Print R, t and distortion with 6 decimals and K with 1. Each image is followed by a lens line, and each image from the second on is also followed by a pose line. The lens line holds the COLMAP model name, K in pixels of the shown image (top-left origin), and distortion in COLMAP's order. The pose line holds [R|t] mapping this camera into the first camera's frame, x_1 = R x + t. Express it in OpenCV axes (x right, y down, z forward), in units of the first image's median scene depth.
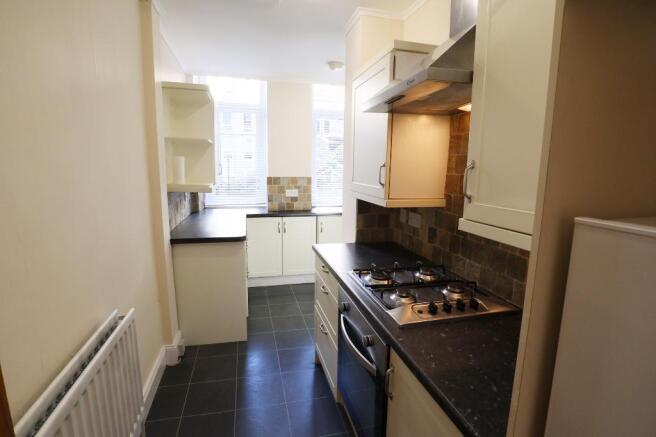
lens RADIAL K [[325.8, 0, 328.0], [0, 325.8, 218.5], [0, 0, 1]] dist [-0.038600, 0.000962]
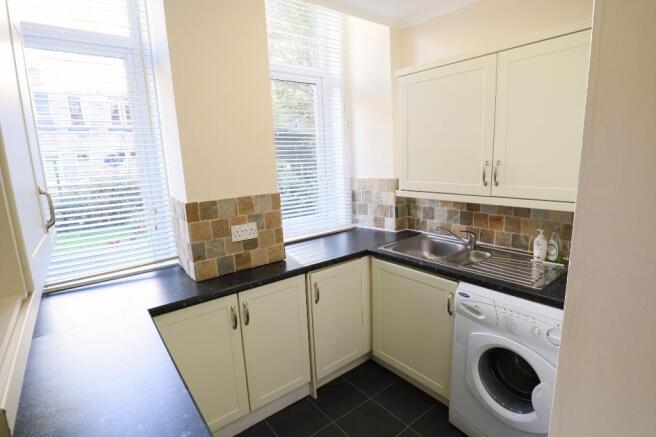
lens RADIAL K [[325.8, 0, 328.0], [0, 325.8, 218.5], [0, 0, 1]] dist [-0.038600, 0.000962]
pose [[0.912957, -0.122517, 0.389230, -0.180233], [0.112006, 0.992465, 0.049681, -0.107082], [-0.392383, -0.001761, 0.919800, 0.534623]]
